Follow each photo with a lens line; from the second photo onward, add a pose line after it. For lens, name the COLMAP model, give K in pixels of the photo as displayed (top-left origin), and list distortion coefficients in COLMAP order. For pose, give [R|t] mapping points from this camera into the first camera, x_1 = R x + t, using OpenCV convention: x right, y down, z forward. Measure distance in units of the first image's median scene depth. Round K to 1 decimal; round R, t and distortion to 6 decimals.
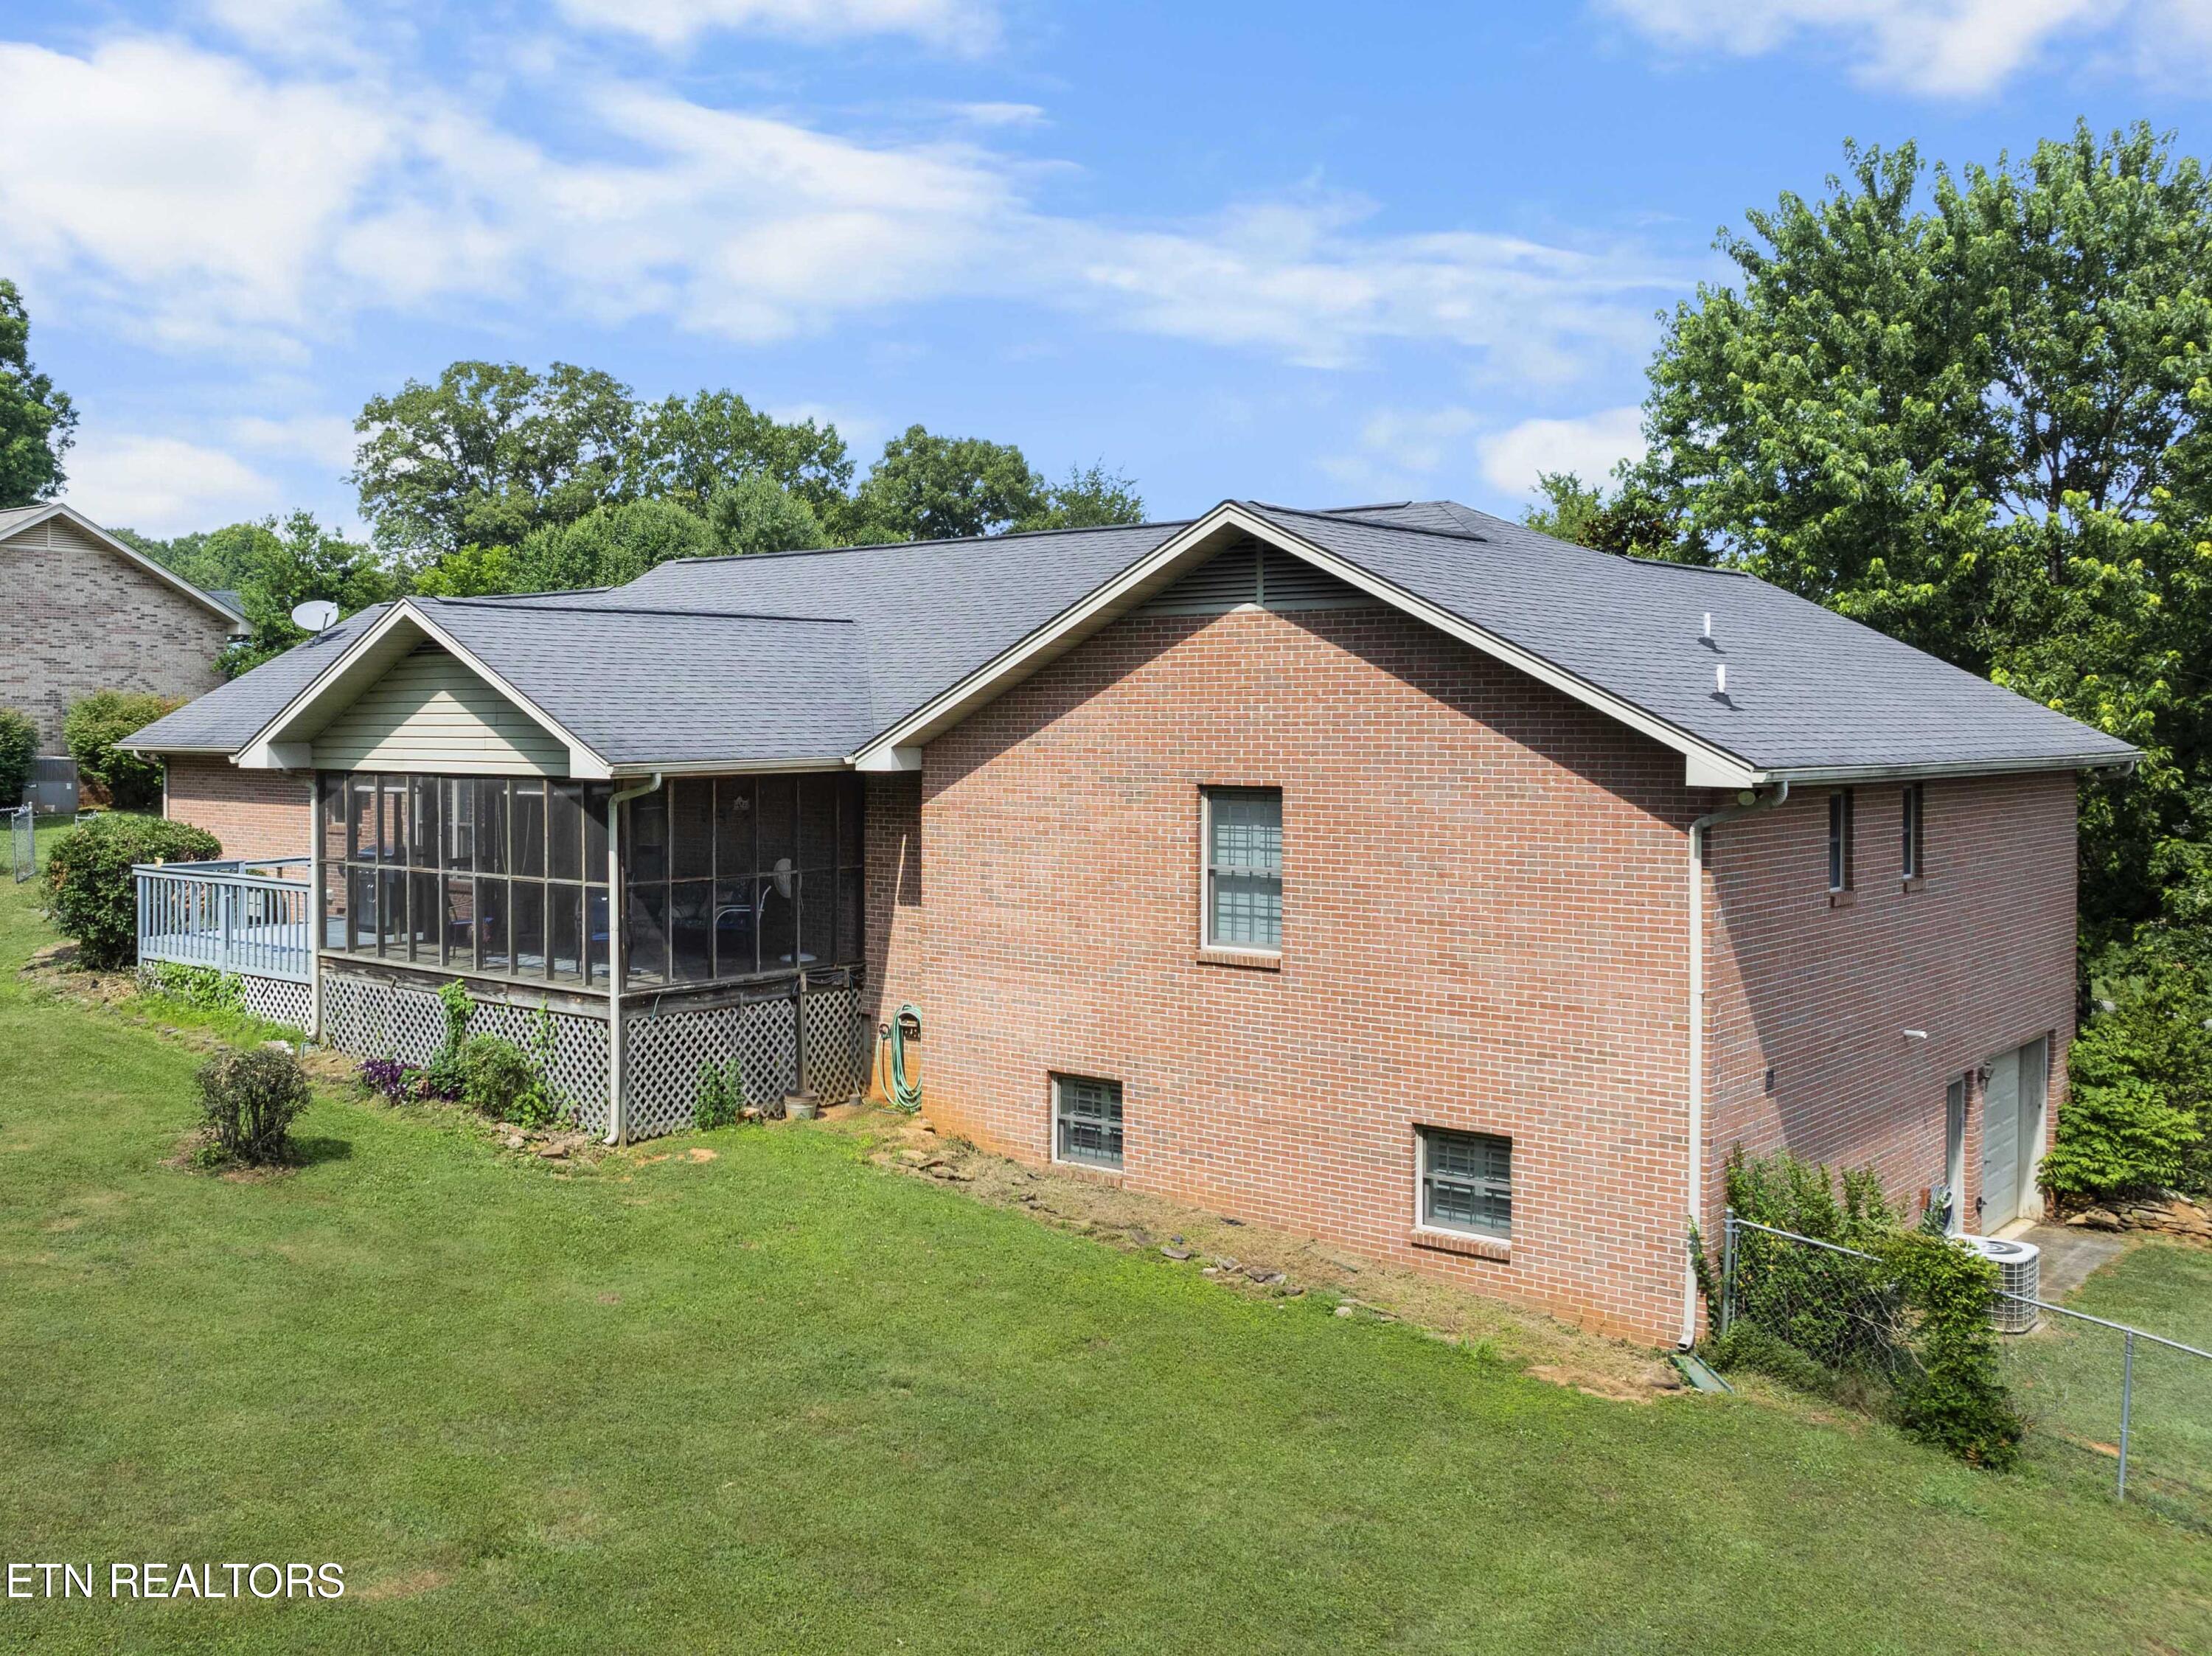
lens RADIAL K [[2155.7, 0, 1104.4], [0, 2155.7, 769.7], [0, 0, 1]] dist [0.047176, -0.002396]
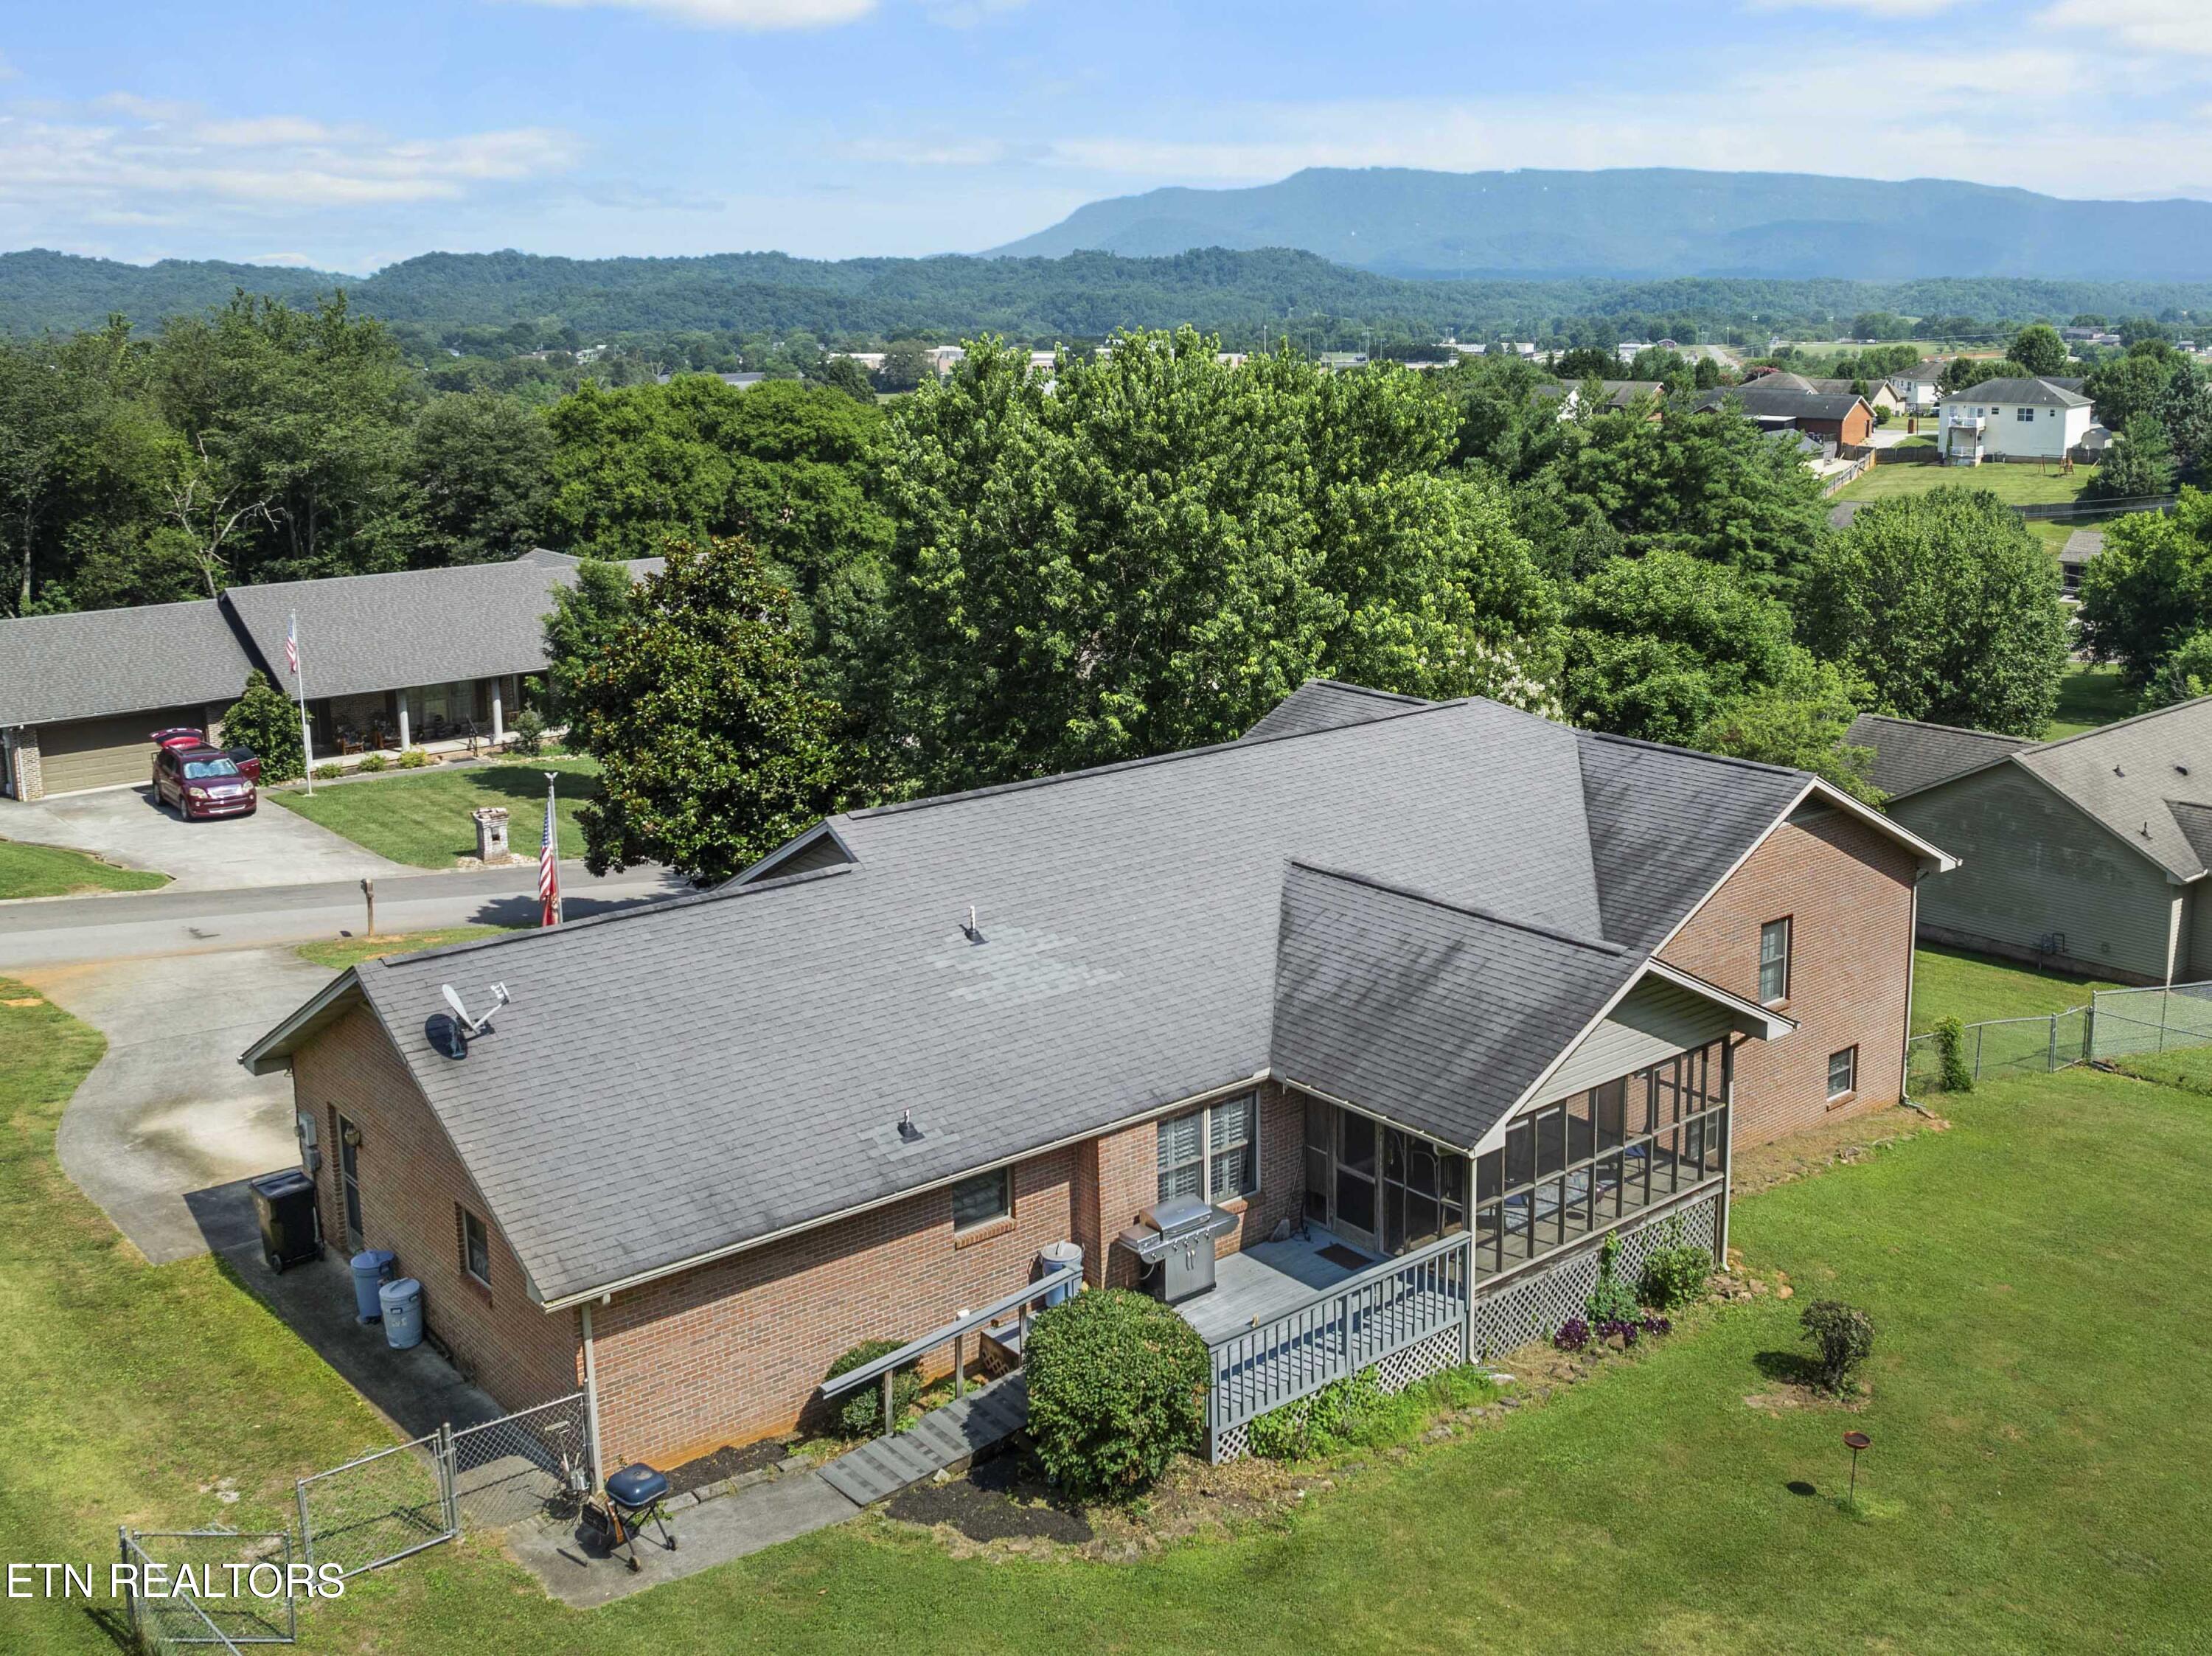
lens RADIAL K [[2101.2, 0, 1293.0], [0, 2101.2, 709.1], [0, 0, 1]] dist [-0.019162, -0.005788]
pose [[0.102355, -0.186776, 0.977056, -1.566647], [0.022943, 0.982397, 0.185393, -0.469412], [-0.994483, 0.003441, 0.104839, 1.131527]]
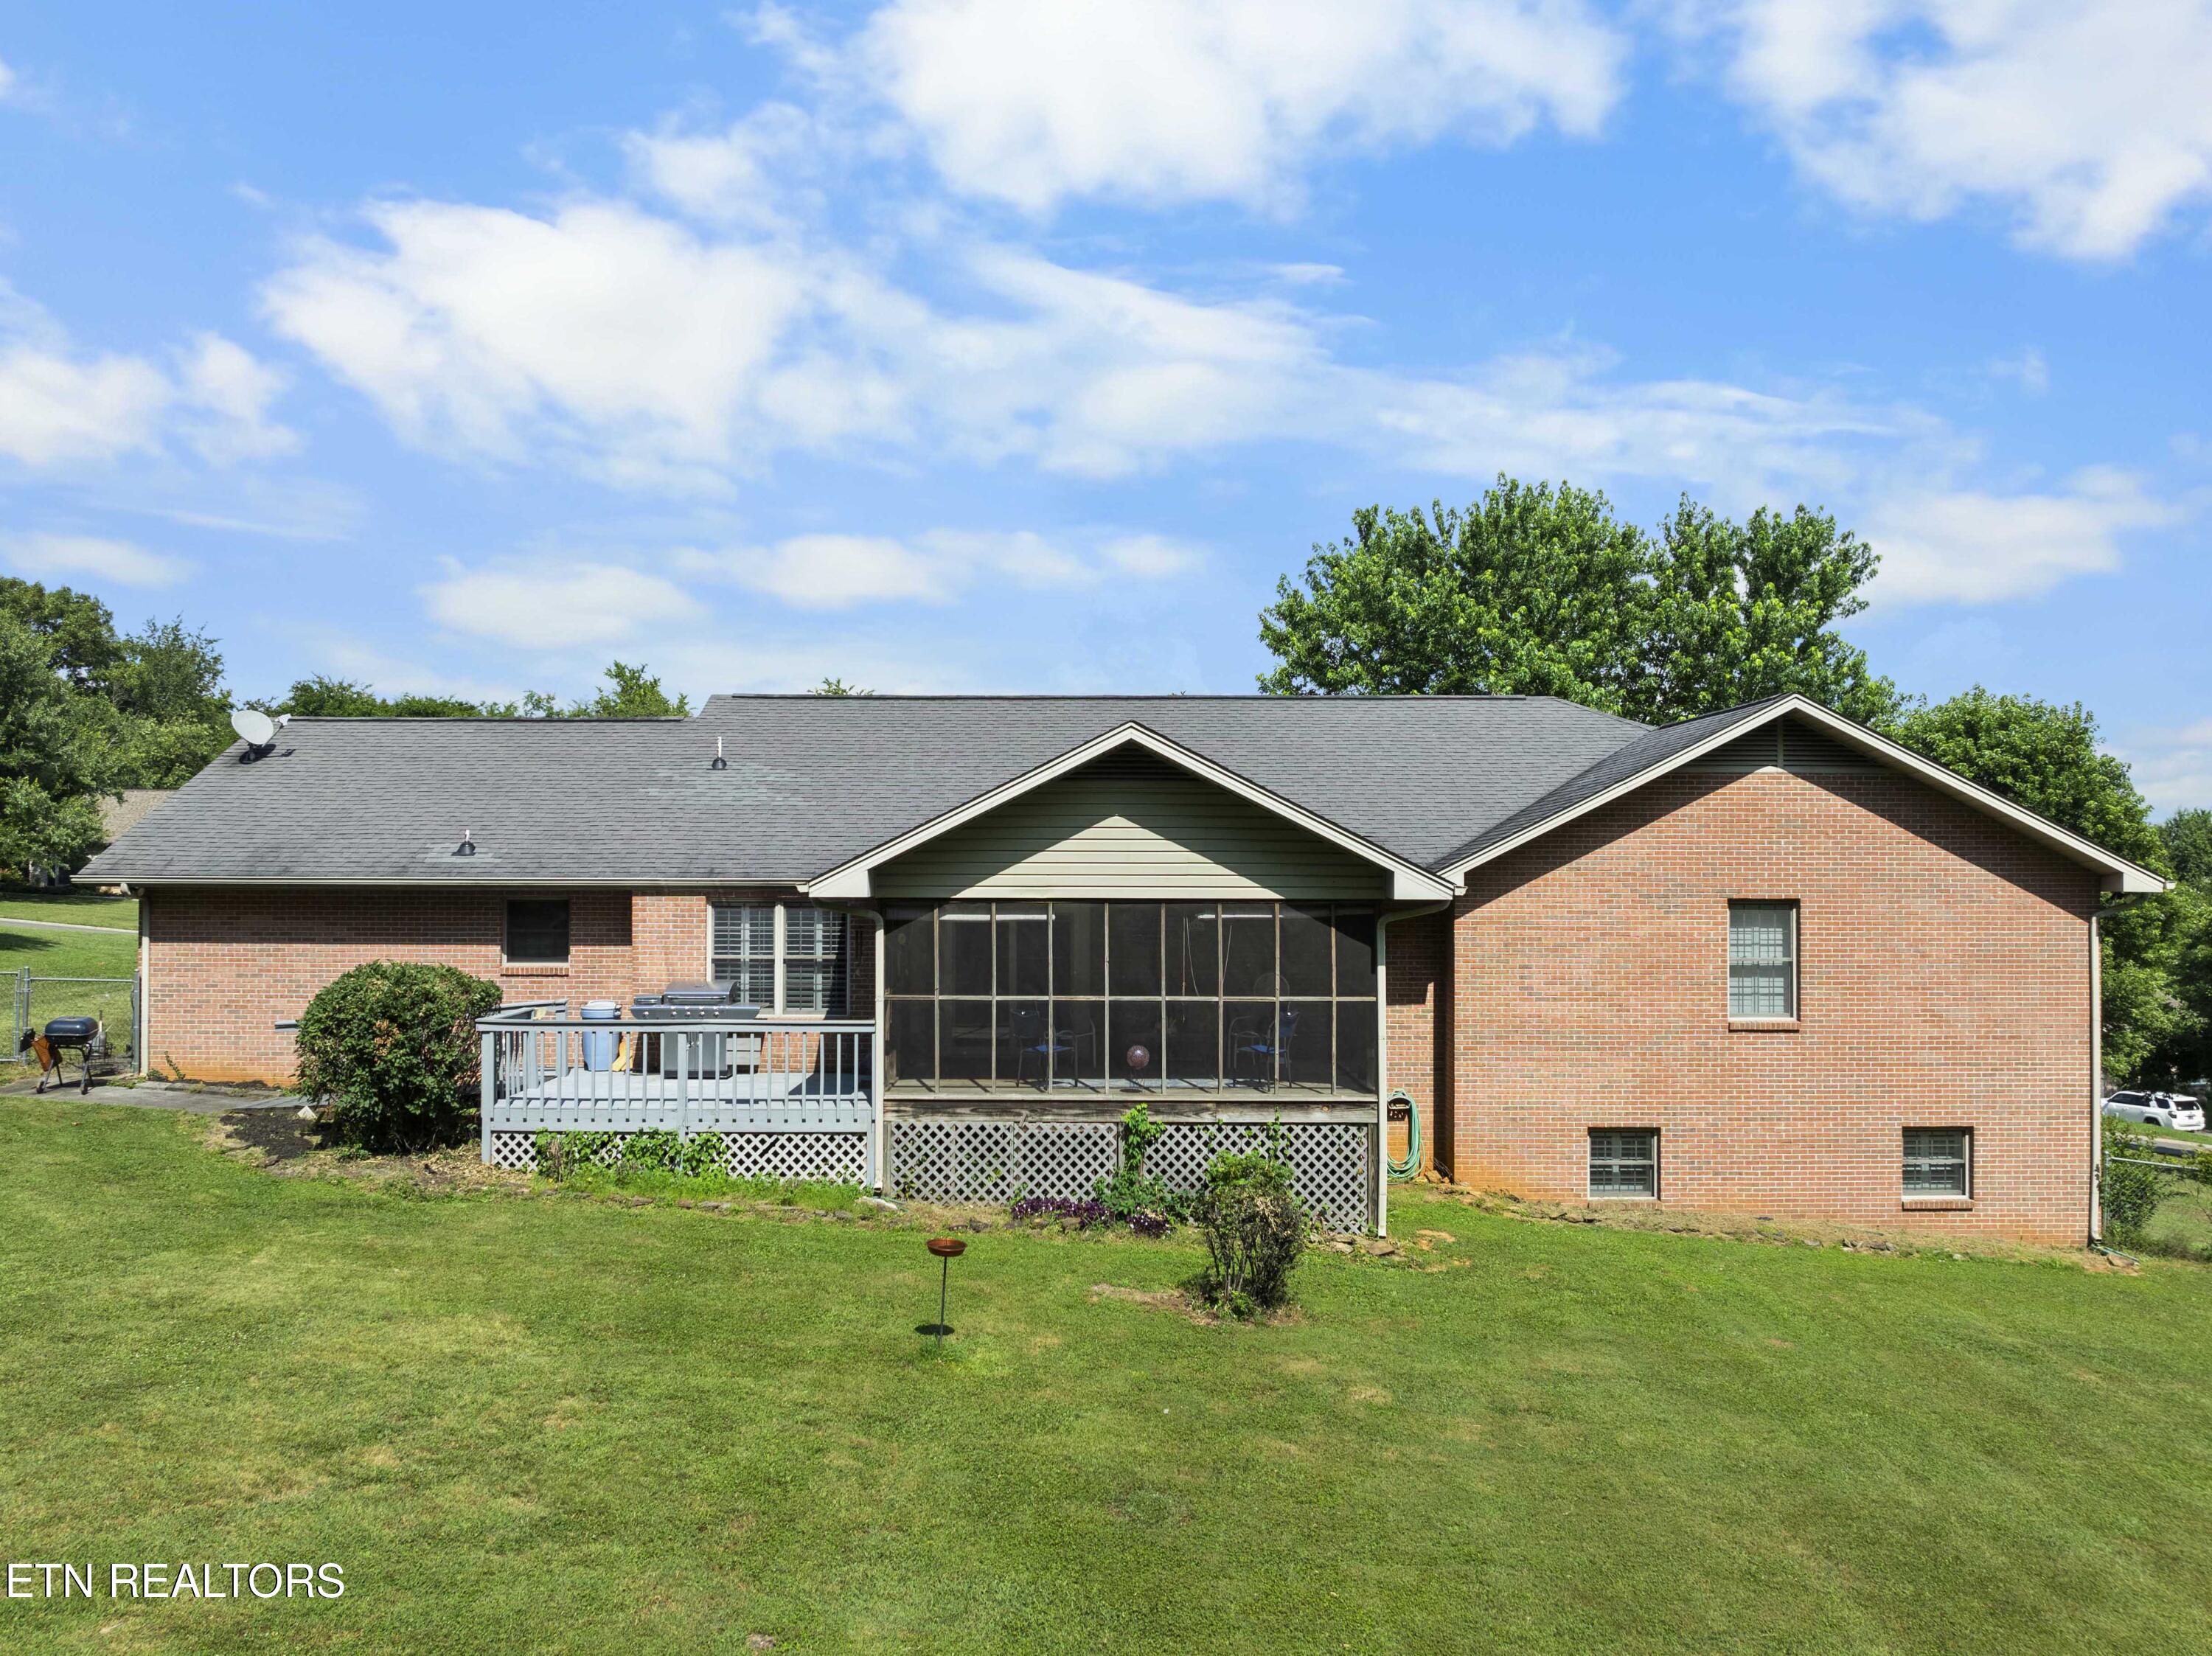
lens RADIAL K [[1625.1, 0, 1106.0], [0, 1625.1, 828.0], [0, 0, 1]] dist [-0.033008, -0.001656]
pose [[0.743826, 0.017935, 0.668133, -0.871025], [0.012353, 0.999100, -0.040572, -0.000962], [-0.668259, 0.038432, 0.742935, 0.477153]]
